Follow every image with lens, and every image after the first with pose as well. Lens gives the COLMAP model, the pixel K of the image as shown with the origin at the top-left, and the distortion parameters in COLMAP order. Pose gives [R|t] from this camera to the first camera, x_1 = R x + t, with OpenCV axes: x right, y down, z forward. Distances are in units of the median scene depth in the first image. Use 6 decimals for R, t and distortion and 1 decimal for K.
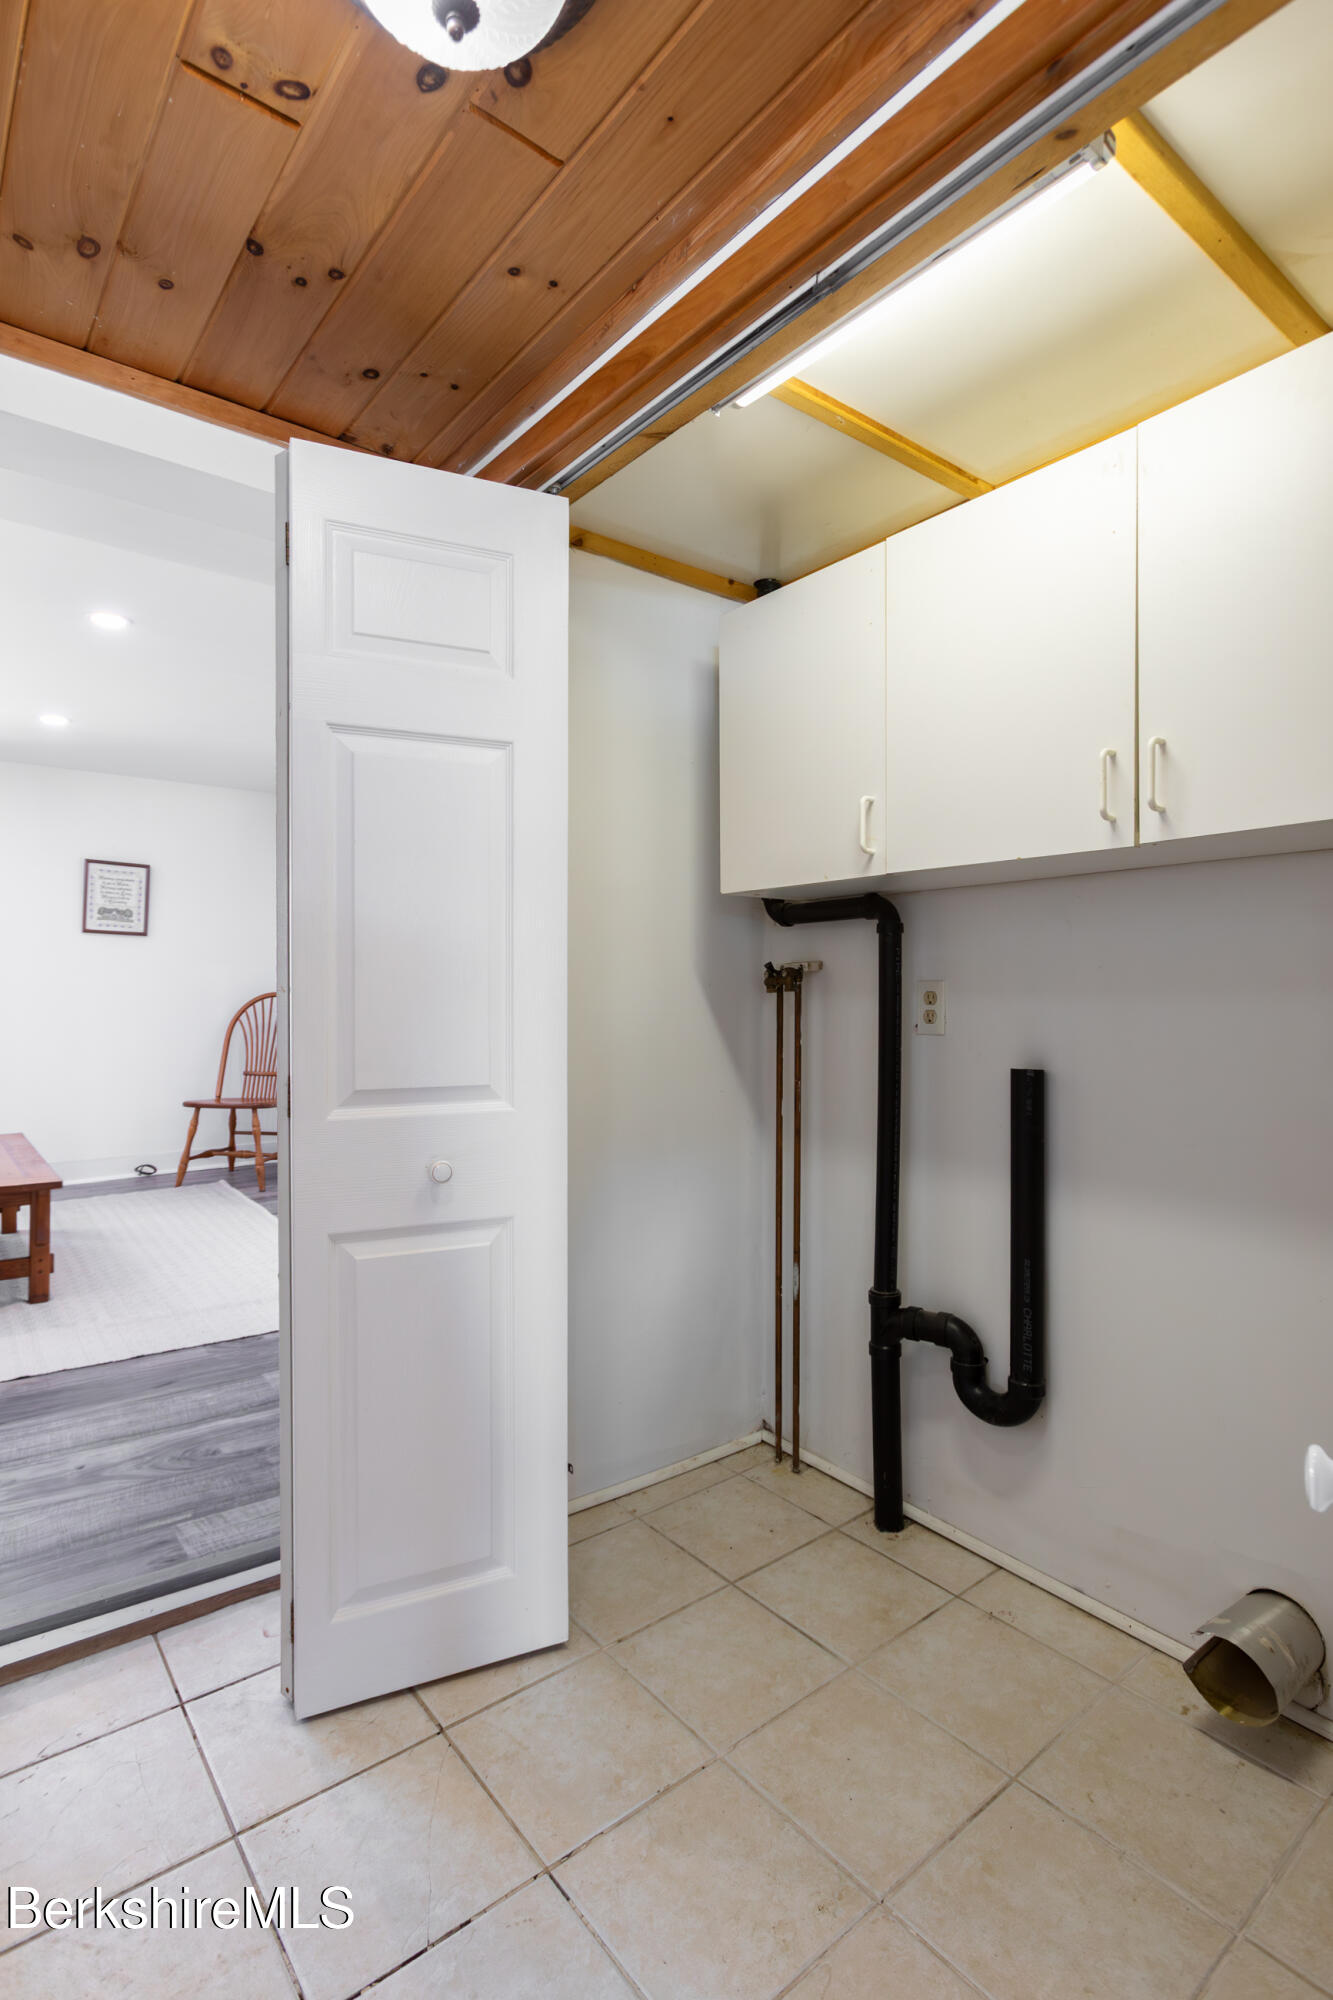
lens RADIAL K [[966.8, 0, 659.0], [0, 966.8, 1003.8], [0, 0, 1]] dist [0.002573, 0.000744]
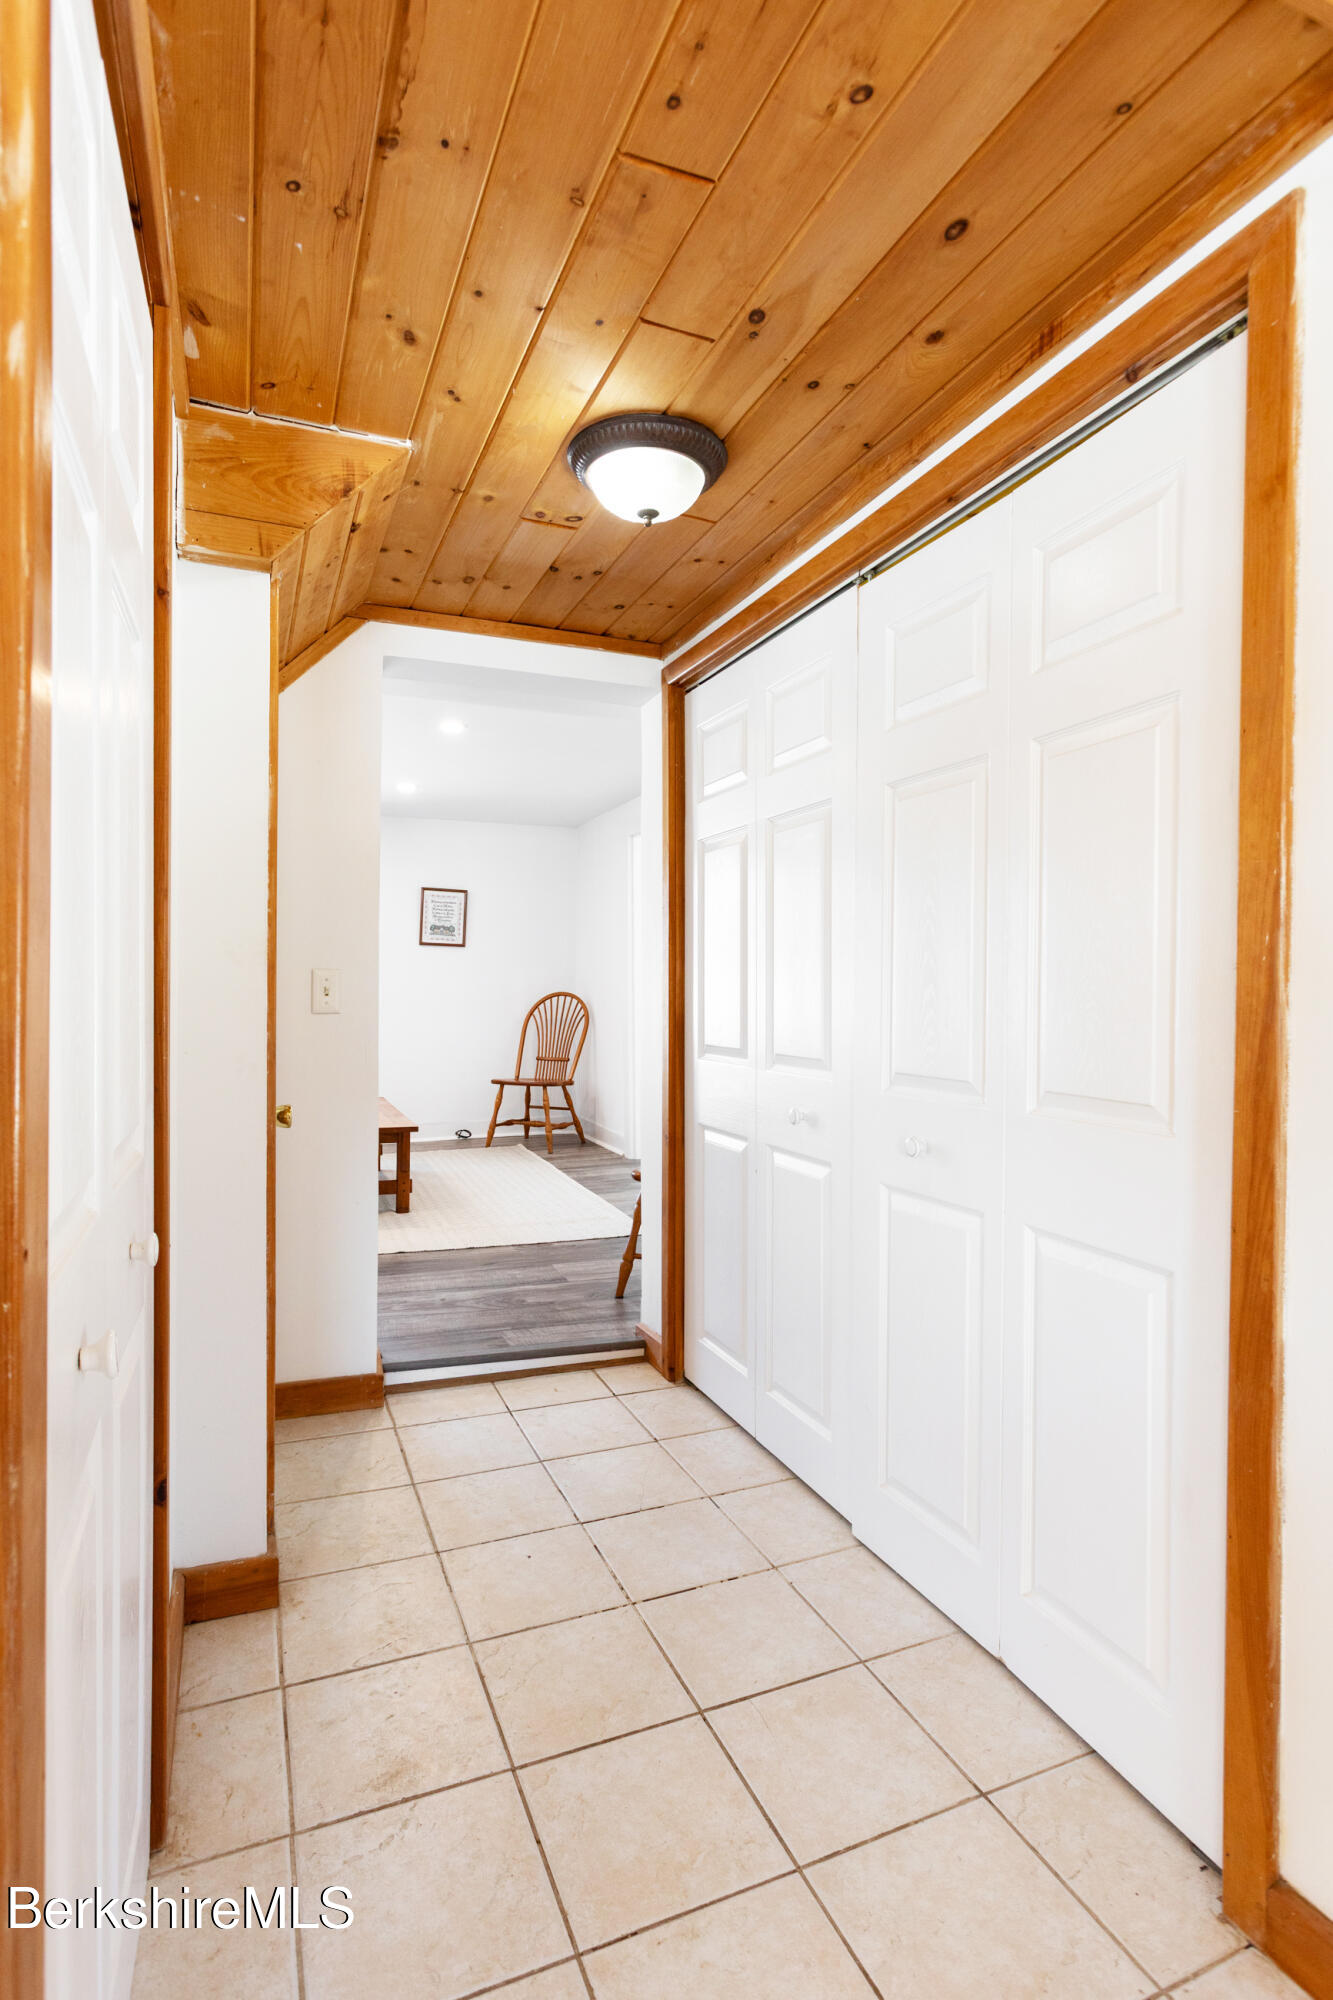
lens RADIAL K [[1021.1, 0, 666.5], [0, 1021.1, 1000.0], [0, 0, 1]] dist [-0.003632, 0.000196]
pose [[0.962952, 0.001211, -0.269669, 0.083019], [-0.002732, 0.999982, -0.005265, 0.005097], [0.269658, 0.005806, 0.962939, -0.214532]]
